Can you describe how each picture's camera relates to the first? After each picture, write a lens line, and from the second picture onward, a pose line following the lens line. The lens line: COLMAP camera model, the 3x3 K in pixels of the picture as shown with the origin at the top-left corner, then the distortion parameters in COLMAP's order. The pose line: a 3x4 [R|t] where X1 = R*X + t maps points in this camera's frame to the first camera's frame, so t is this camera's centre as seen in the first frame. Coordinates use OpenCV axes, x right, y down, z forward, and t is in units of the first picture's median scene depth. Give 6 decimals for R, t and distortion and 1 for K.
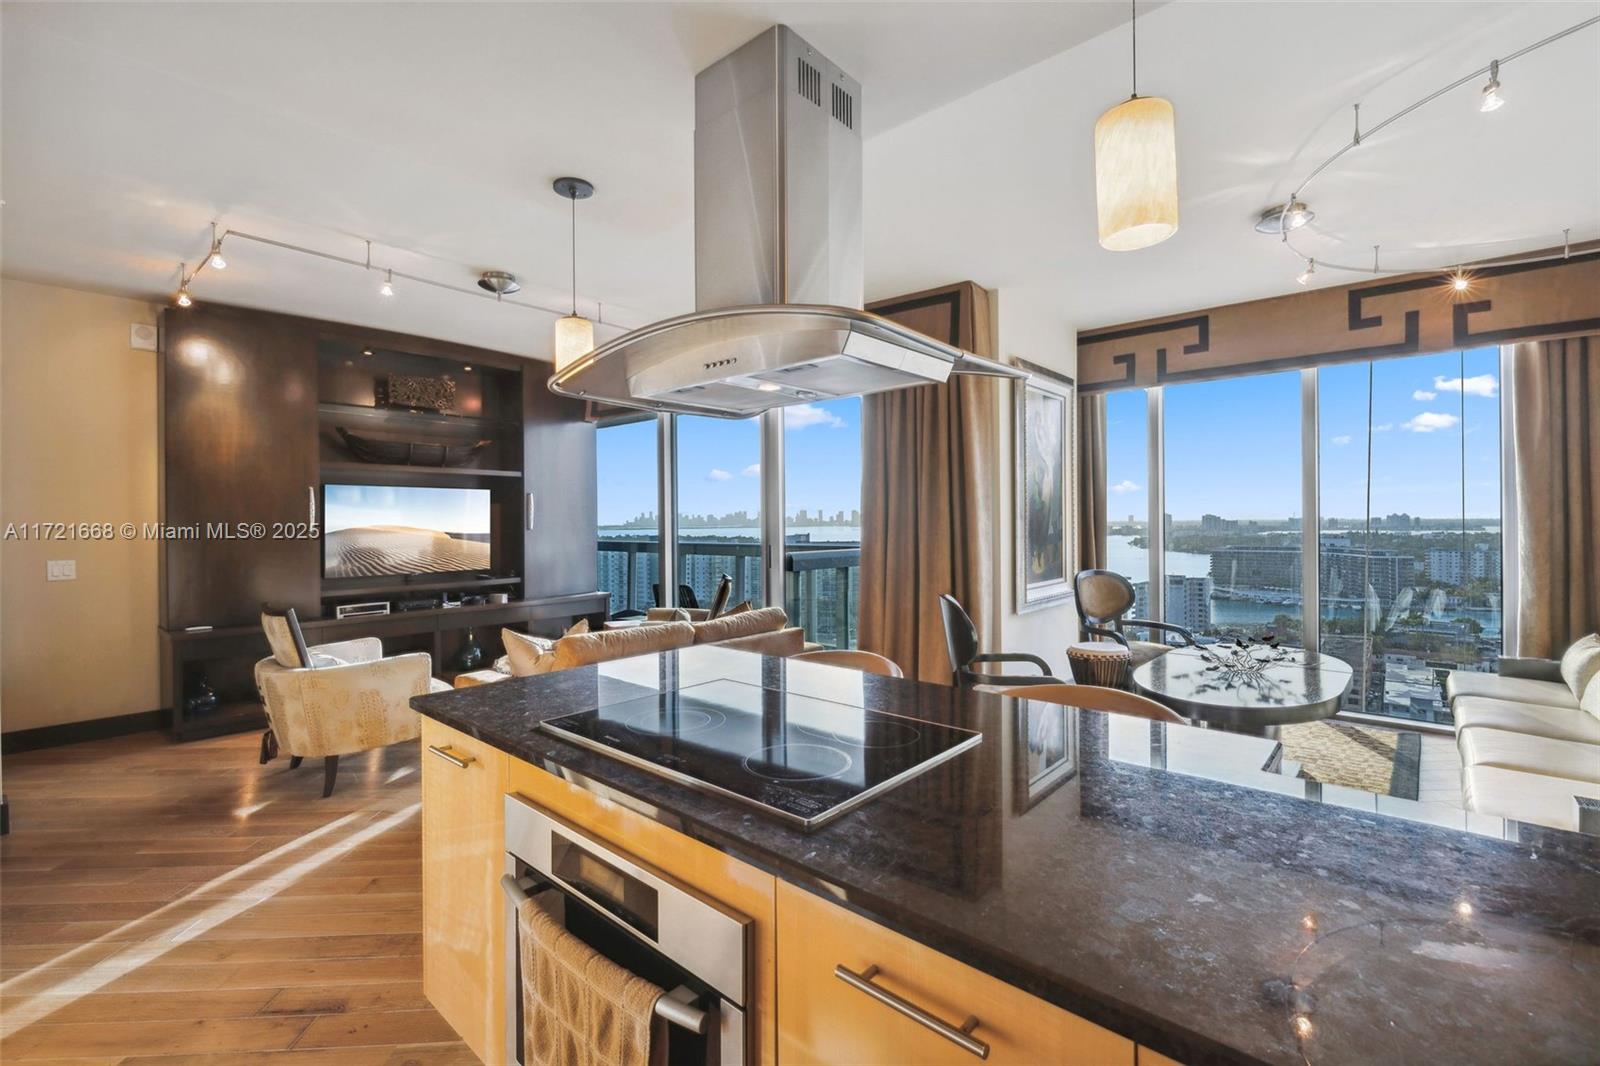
lens RADIAL K [[703.0, 0, 798.7], [0, 703.0, 524.3], [0, 0, 1]] dist [-0.001621, -0.000071]
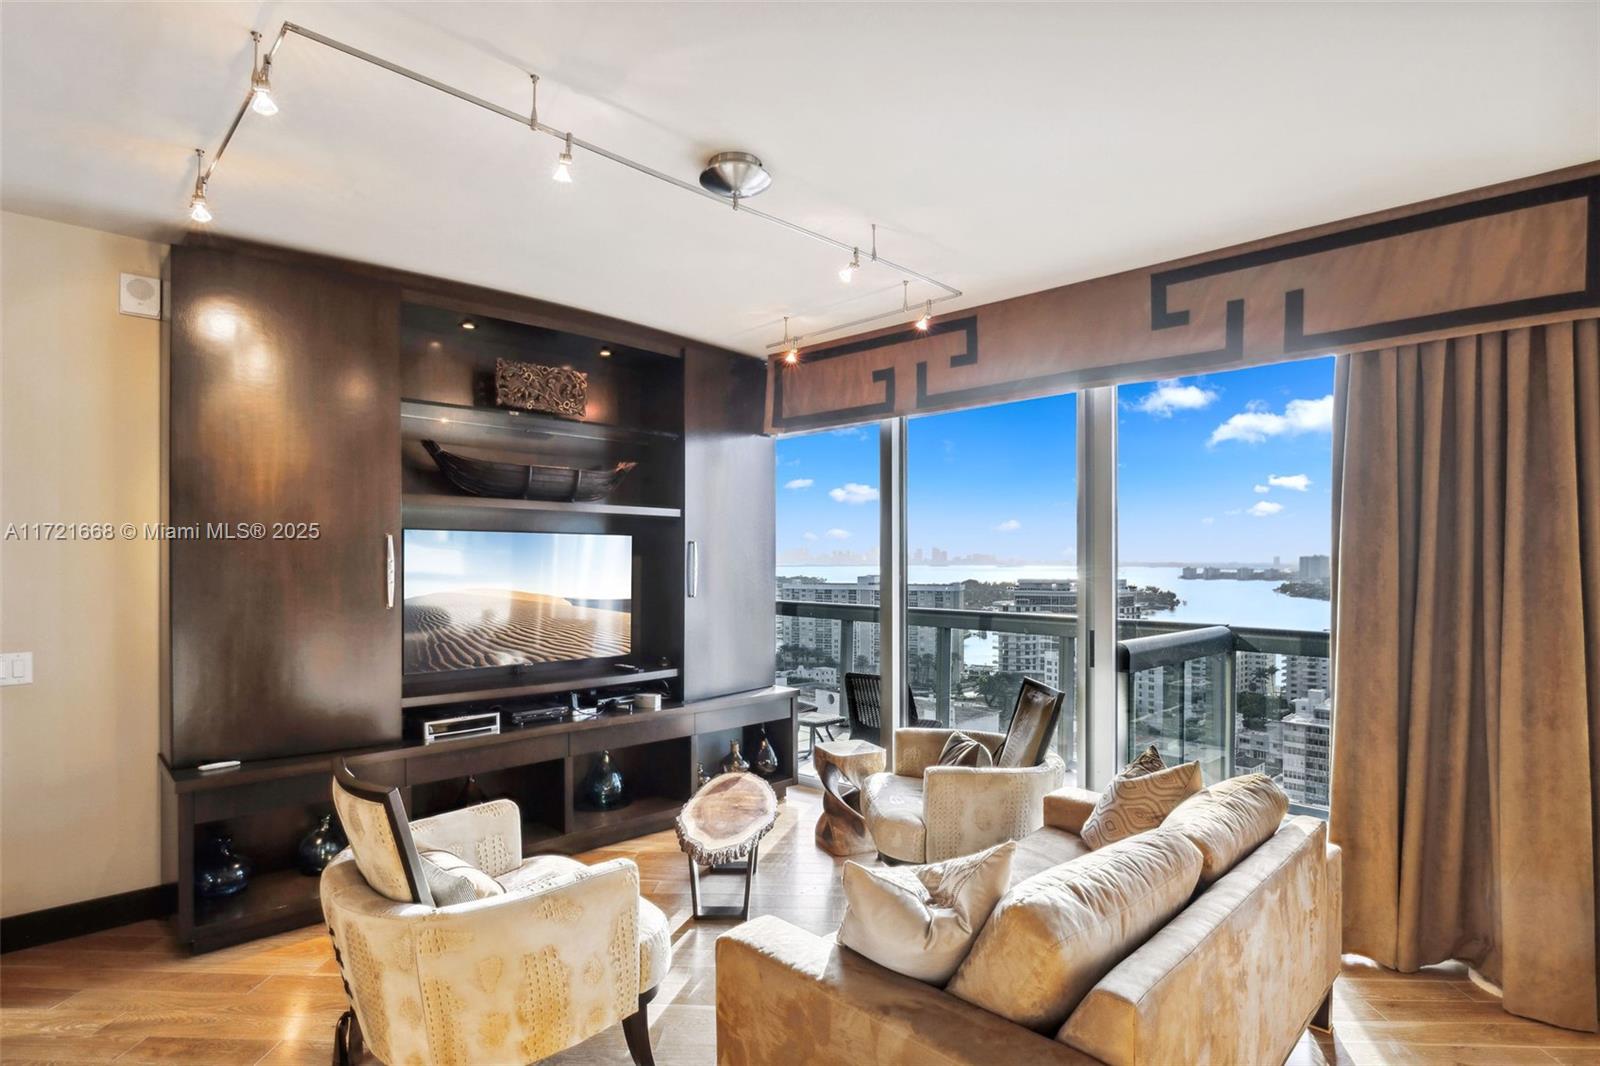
lens RADIAL K [[807.4, 0, 804.7], [0, 807.4, 564.5], [0, 0, 1]] dist [0.000458, 0.000690]
pose [[0.997017, 0.010221, -0.076500, -0.264467], [-0.009980, 0.999944, 0.003529, -0.032266], [0.076532, -0.002755, 0.997063, 0.303542]]
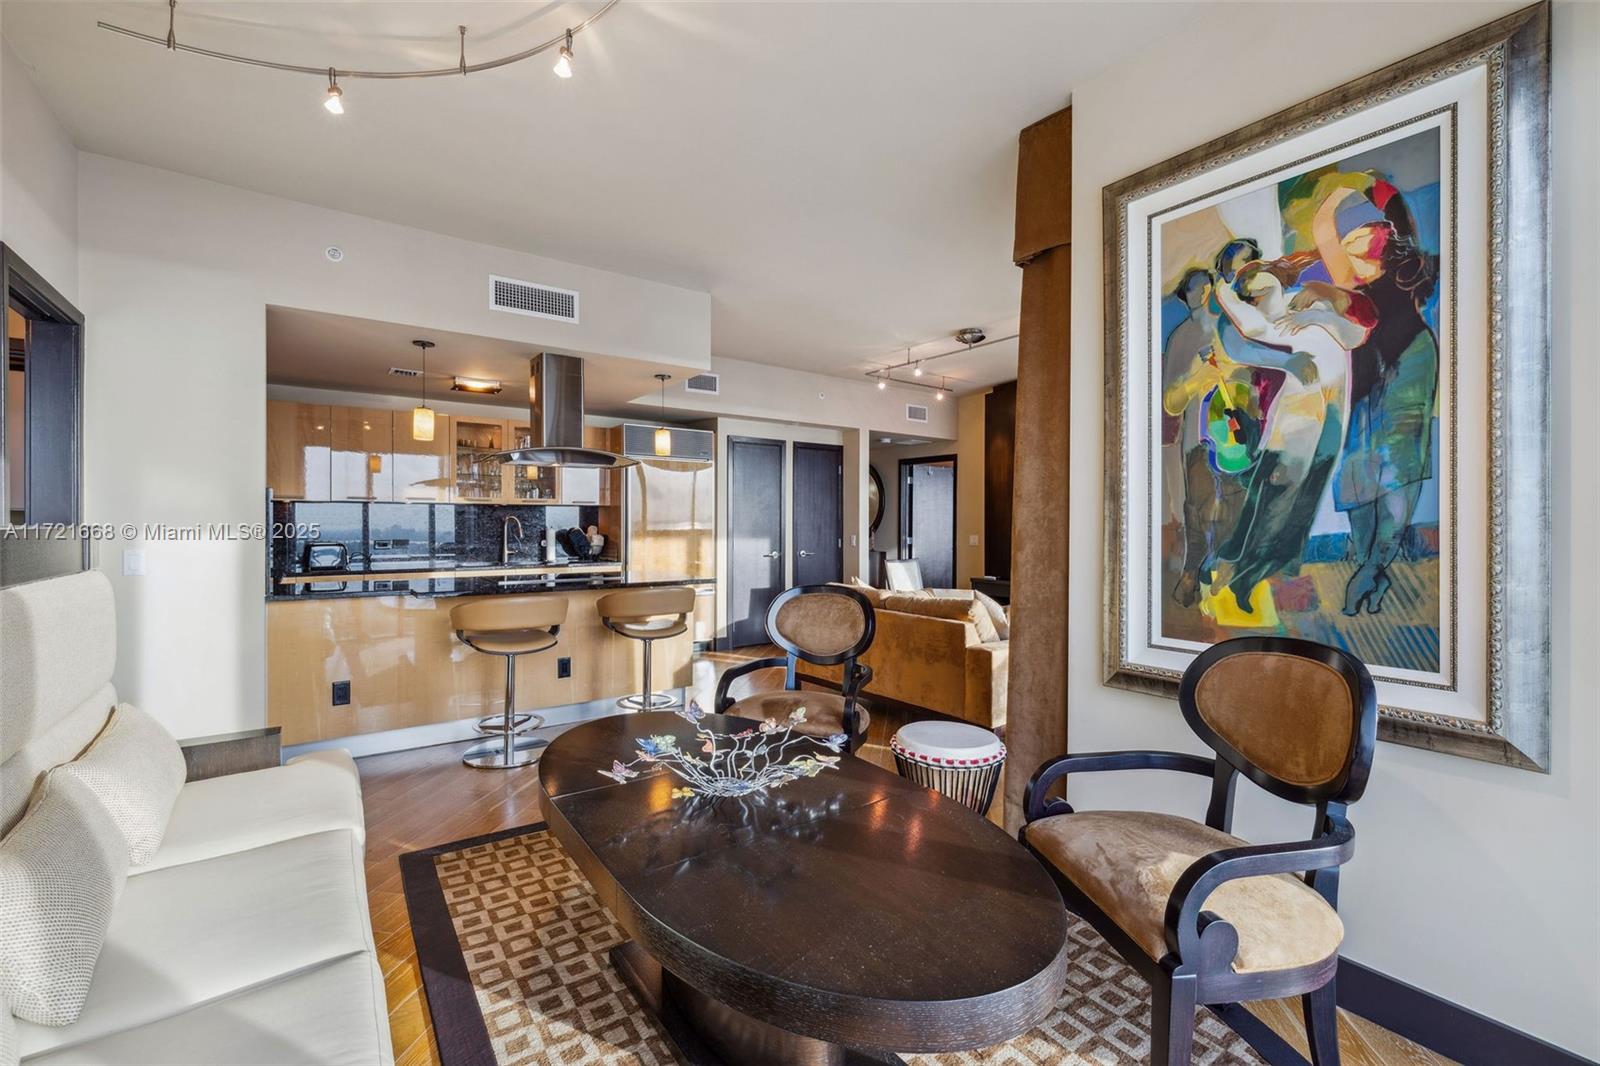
lens RADIAL K [[674.9, 0, 797.2], [0, 674.9, 530.0], [0, 0, 1]] dist [-0.001424, -0.000105]
pose [[-0.228261, 0.018599, -0.973422, 0.768402], [-0.003713, 0.999794, 0.019973, 0.005346], [0.973593, 0.008174, -0.228145, 0.807001]]
